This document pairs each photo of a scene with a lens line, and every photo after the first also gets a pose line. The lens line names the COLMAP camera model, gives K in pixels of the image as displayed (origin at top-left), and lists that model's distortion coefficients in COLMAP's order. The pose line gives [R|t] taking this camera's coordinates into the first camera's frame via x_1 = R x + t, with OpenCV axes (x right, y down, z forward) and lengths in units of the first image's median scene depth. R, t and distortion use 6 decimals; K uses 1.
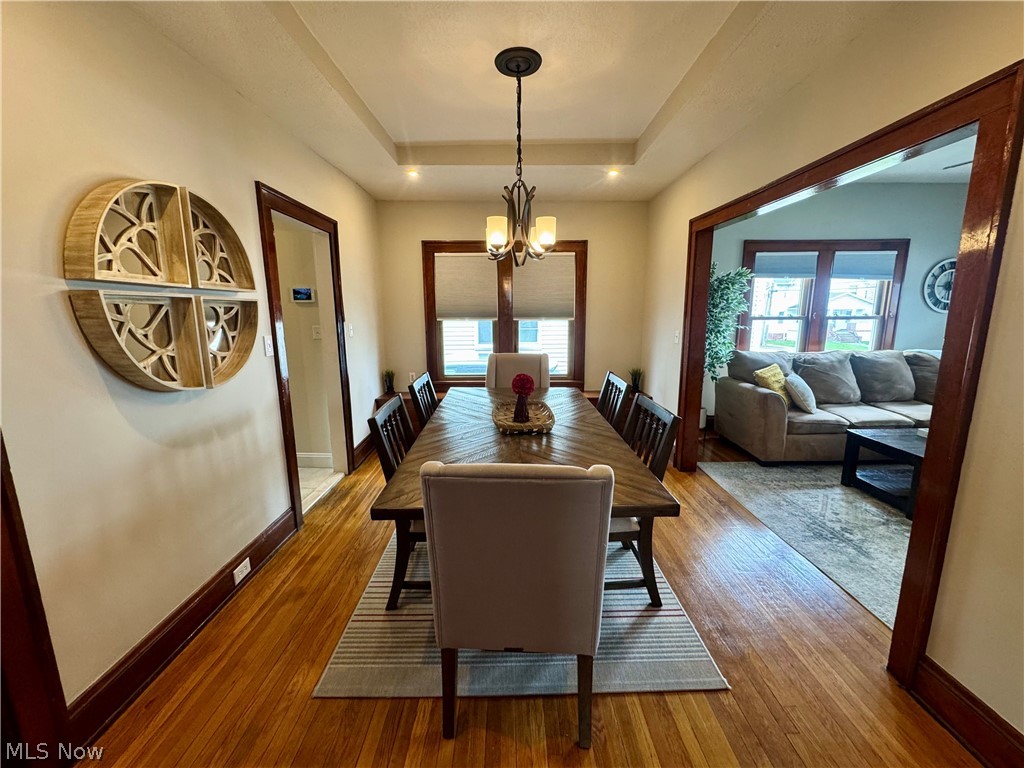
lens RADIAL K [[407.0, 0, 512.5], [0, 407.0, 381.5], [0, 0, 1]] dist [-0.000326, -0.000208]
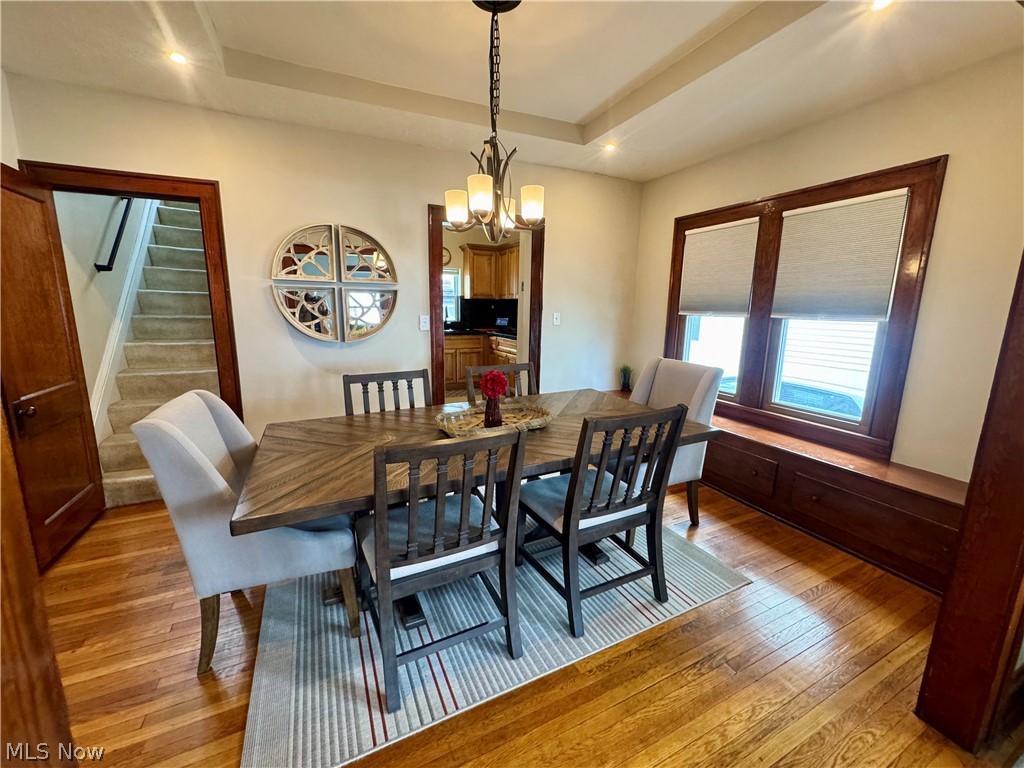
lens RADIAL K [[407.0, 0, 514.5], [0, 407.0, 381.4], [0, 0, 1]] dist [-0.000326, -0.000208]
pose [[0.424033, 0.176383, -0.888305, 0.475790], [-0.170815, 0.978823, 0.112818, -0.059556], [0.889392, 0.103897, 0.445182, 0.397756]]
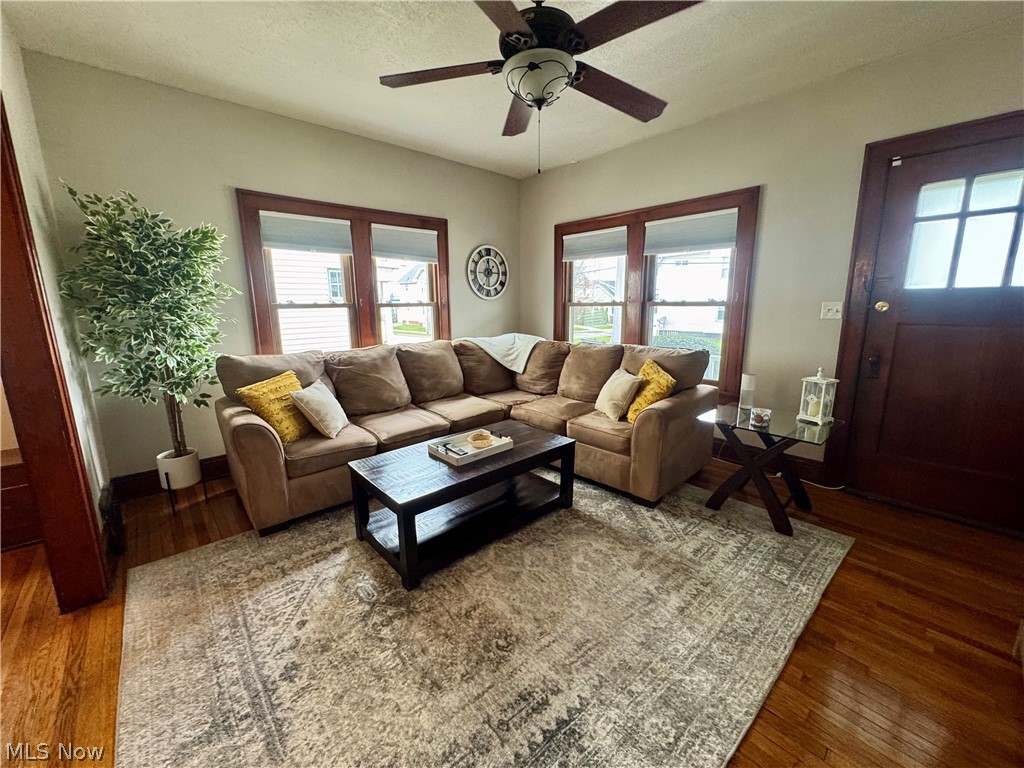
lens RADIAL K [[407.0, 0, 511.9], [0, 407.0, 380.9], [0, 0, 1]] dist [-0.000326, -0.000208]
pose [[0.748258, -0.125416, 0.651446, 0.471979], [0.114765, 0.991634, 0.059088, -0.023627], [-0.653406, 0.030550, 0.756391, 0.226970]]
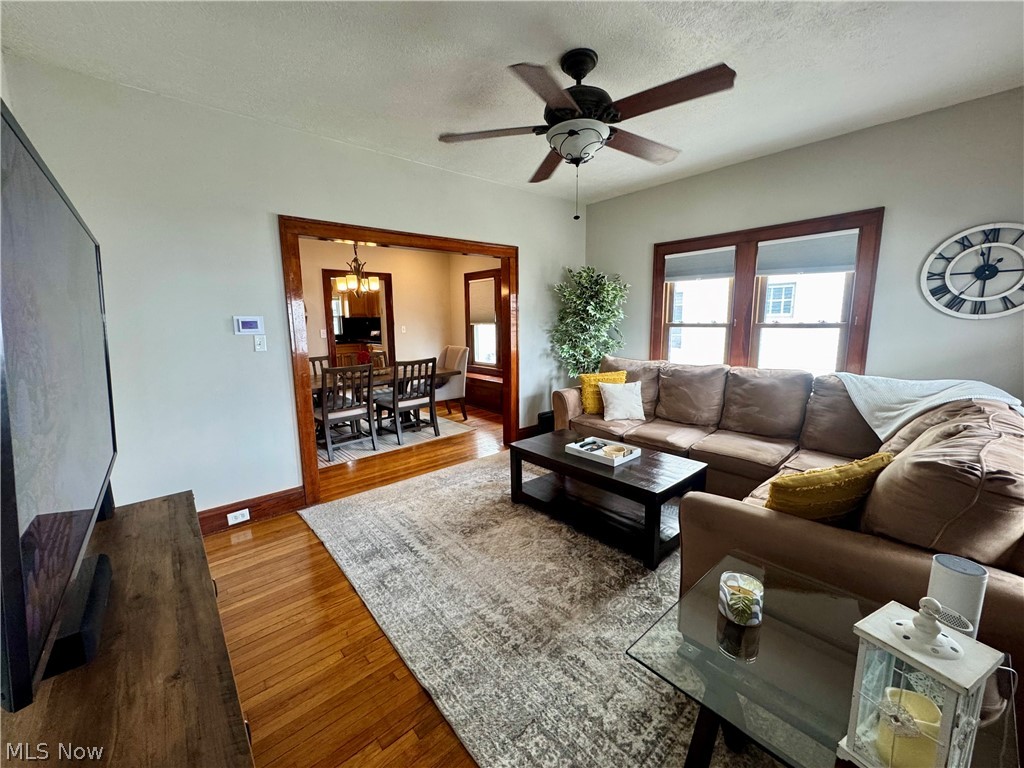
lens RADIAL K [[407.0, 0, 511.9], [0, 407.0, 380.7], [0, 0, 1]] dist [-0.000326, -0.000208]
pose [[0.650610, 0.112009, -0.751106, 1.207030], [-0.122331, 0.991604, 0.041910, -0.027761], [0.749494, 0.064617, 0.658850, 0.145041]]
